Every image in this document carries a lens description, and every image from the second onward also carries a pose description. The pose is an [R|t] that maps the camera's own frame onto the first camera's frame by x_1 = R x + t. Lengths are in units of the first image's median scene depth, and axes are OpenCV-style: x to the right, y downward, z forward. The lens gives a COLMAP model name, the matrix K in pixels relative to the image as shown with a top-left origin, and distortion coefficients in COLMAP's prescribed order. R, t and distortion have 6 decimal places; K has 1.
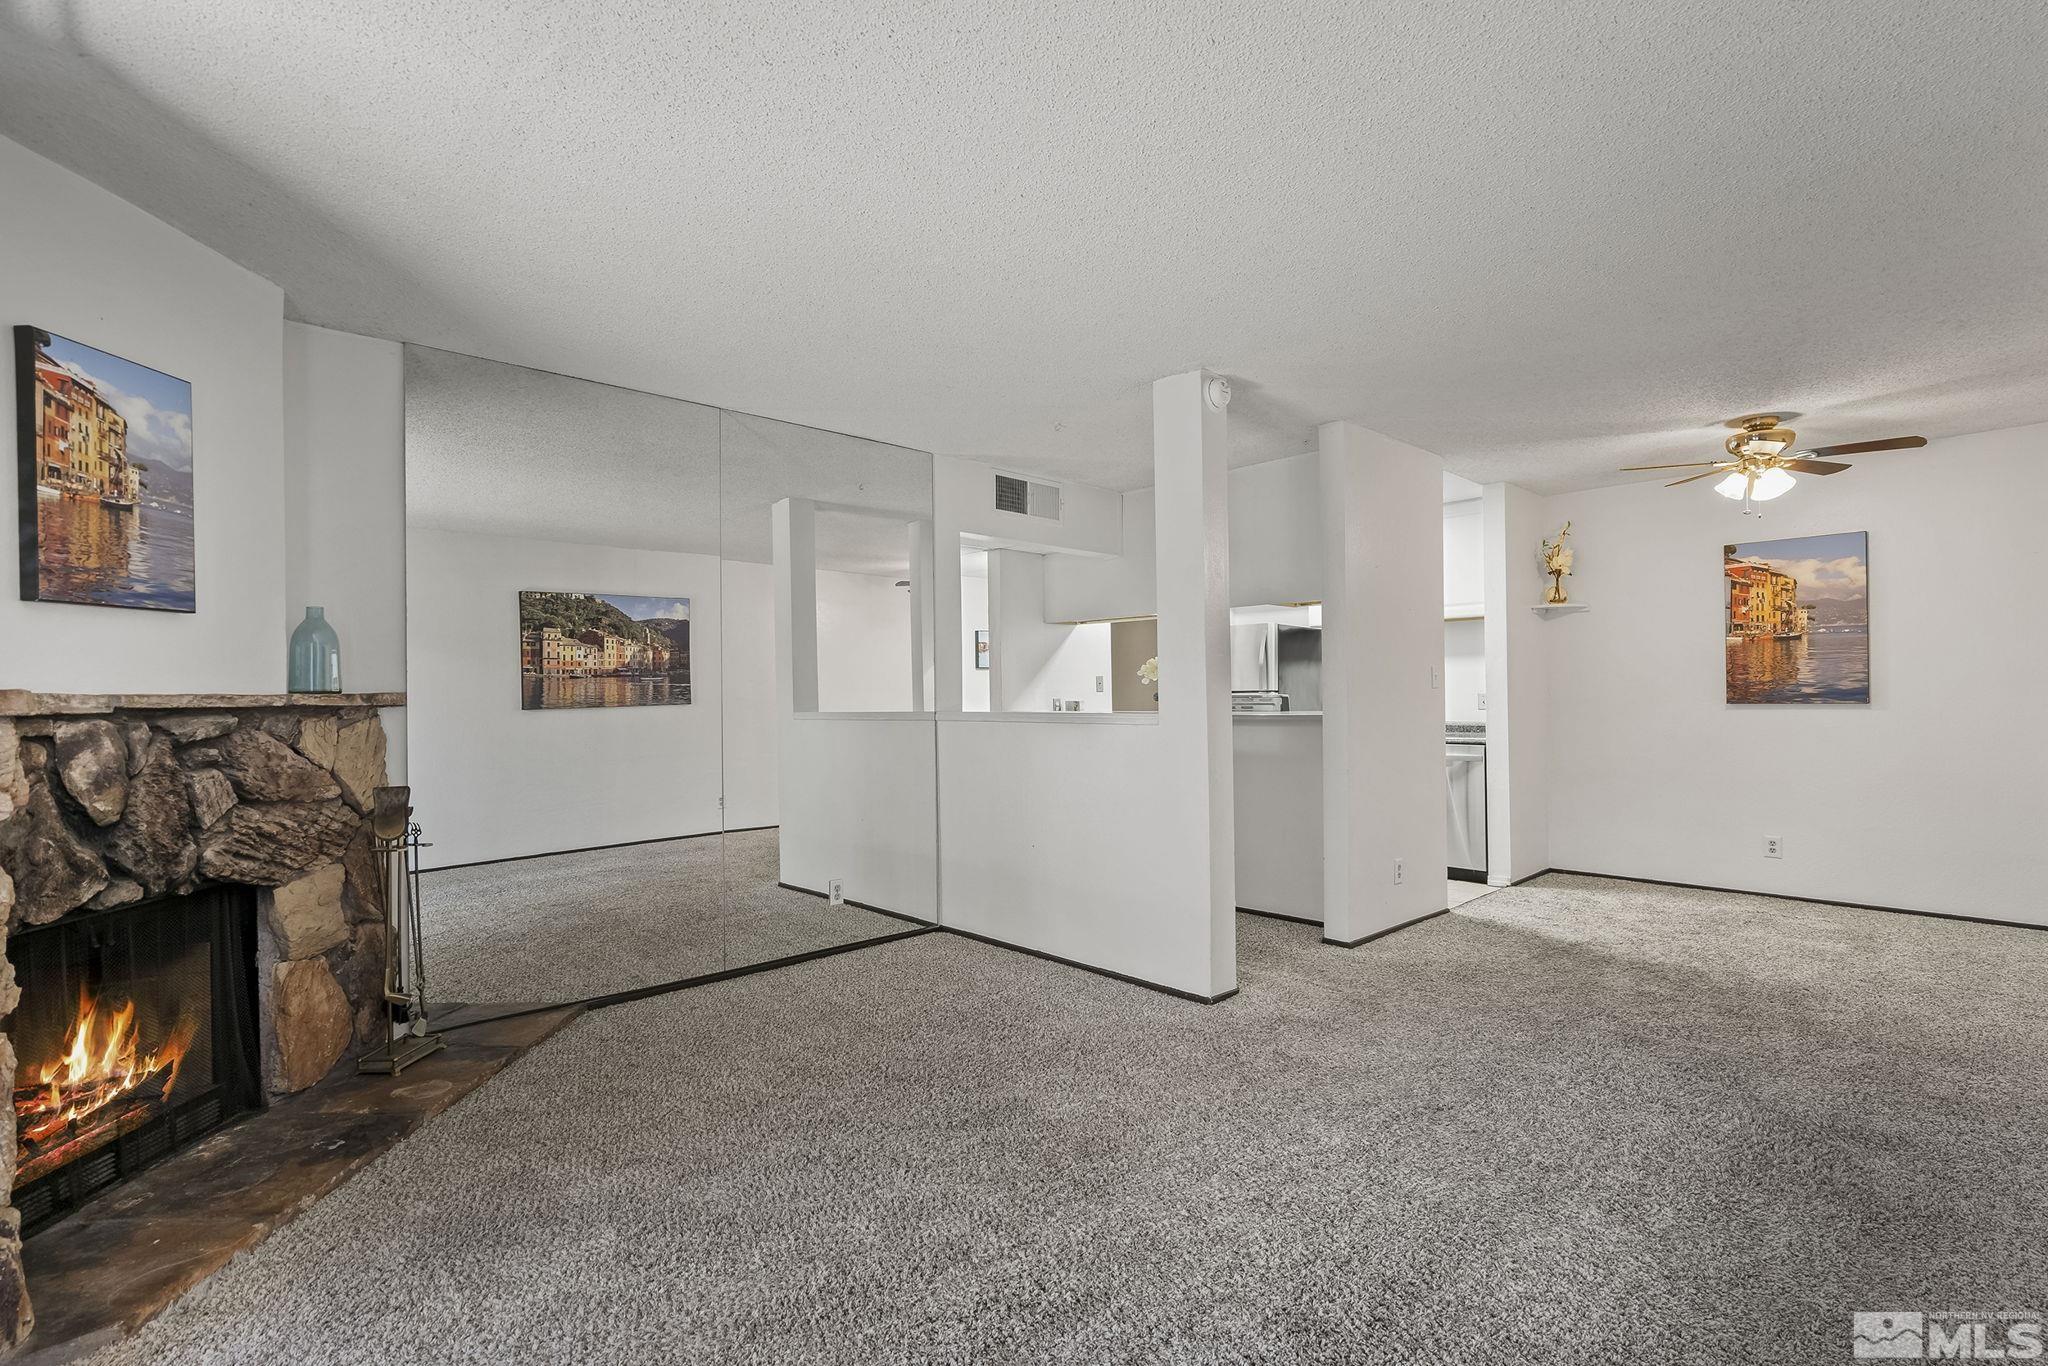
lens RADIAL K [[939.5, 0, 1025.0], [0, 939.5, 689.9], [0, 0, 1]] dist [0.000781, -0.000059]
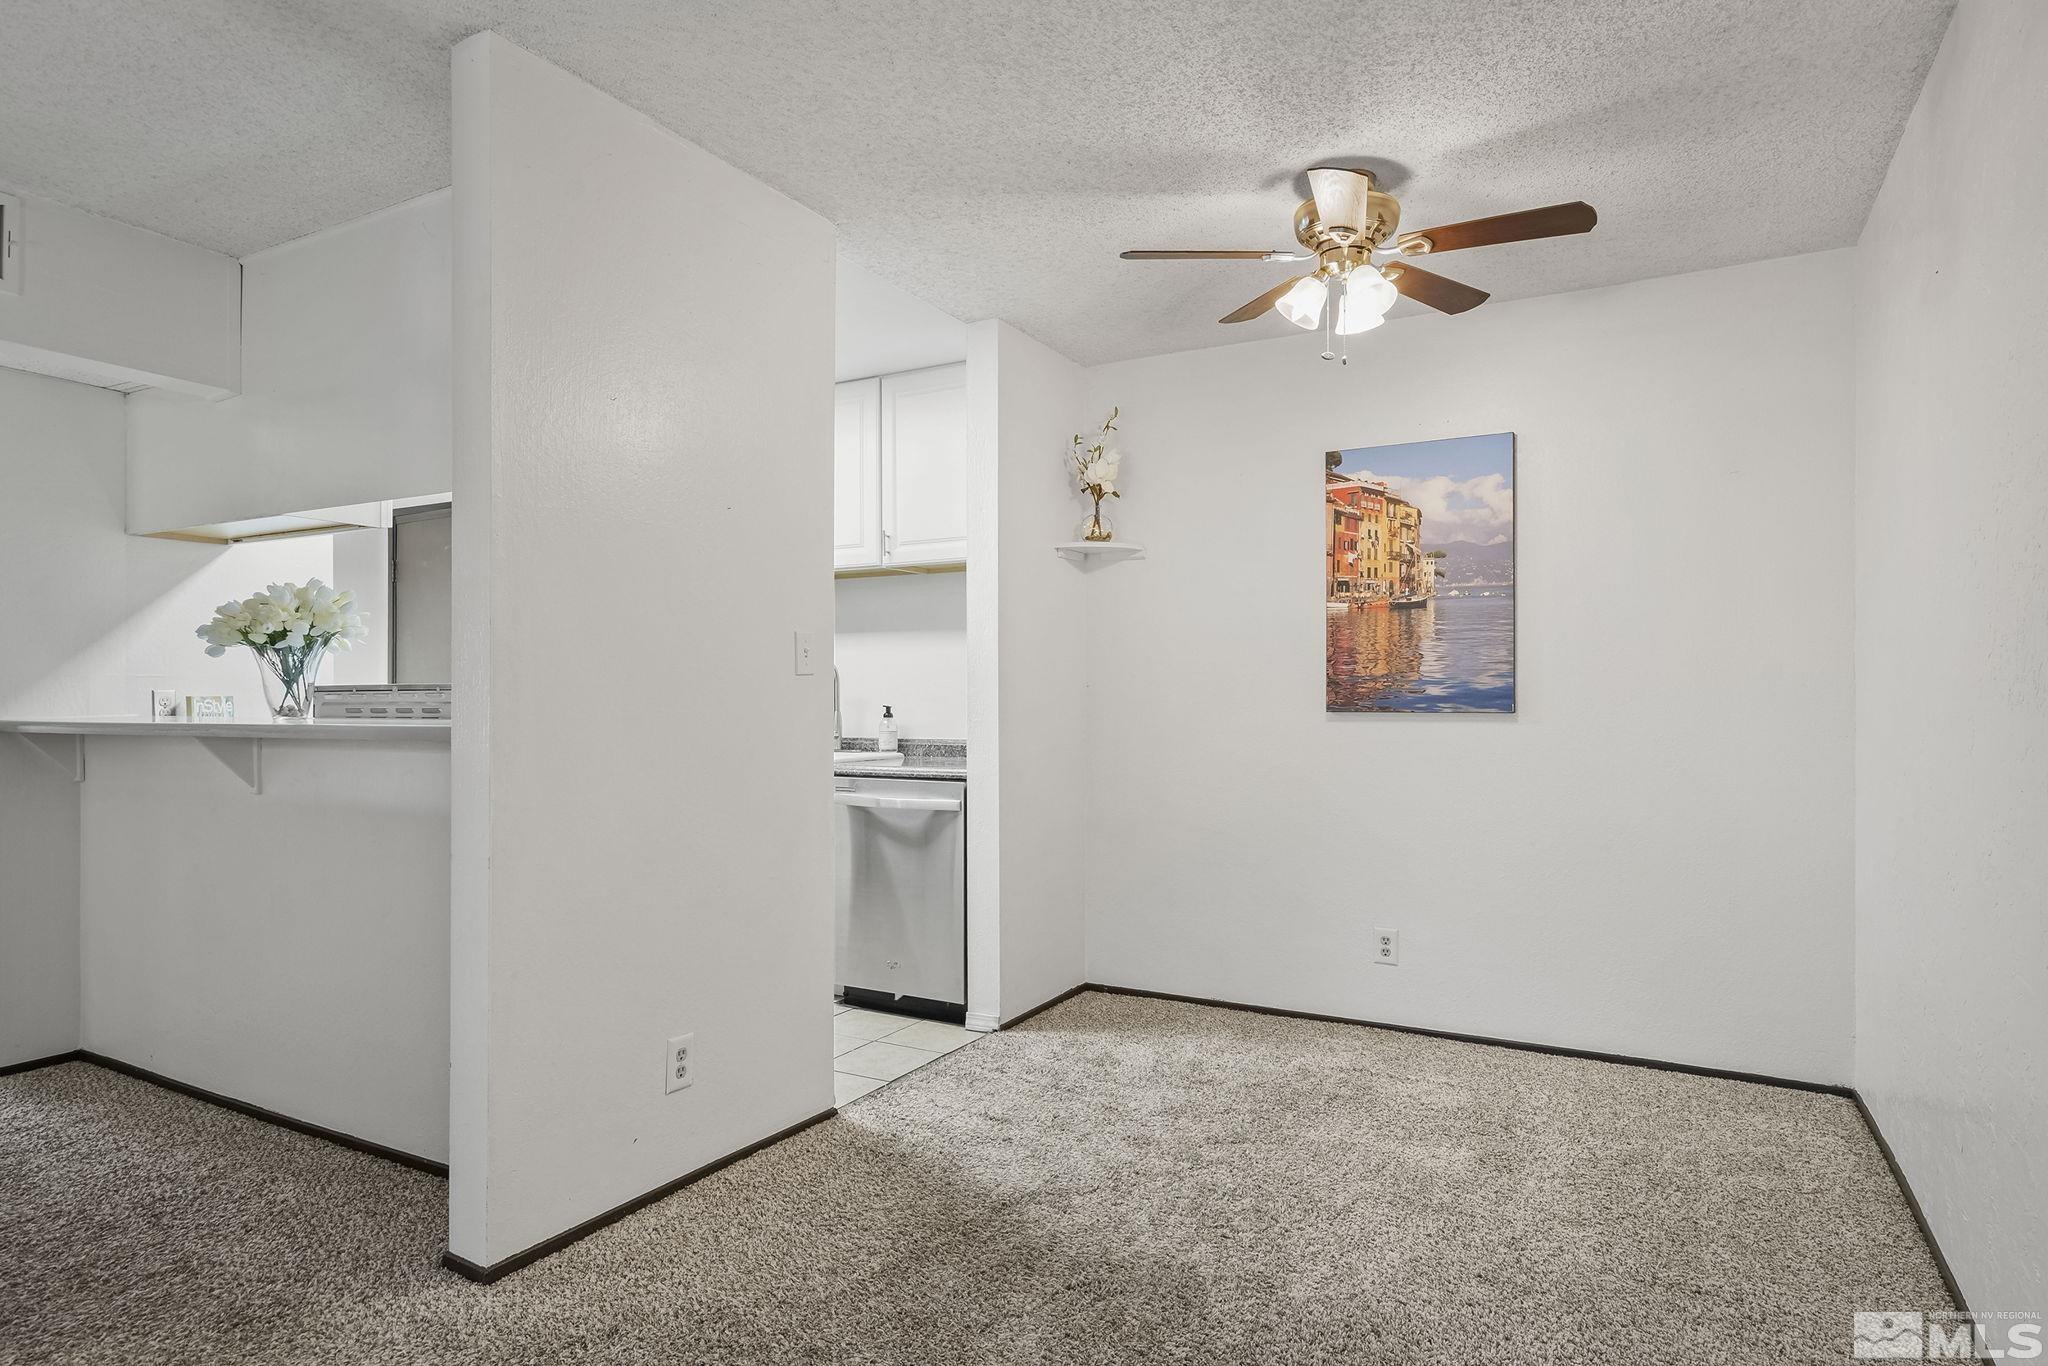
lens RADIAL K [[1164.6, 0, 1024.0], [0, 1164.6, 683.0], [0, 0, 1]] dist [0.000828, 0.000108]
pose [[0.950704, 0.018540, 0.309545, 0.352347], [-0.015239, 0.999798, -0.013081, 0.009465], [-0.309725, 0.007719, 0.950795, 0.370625]]
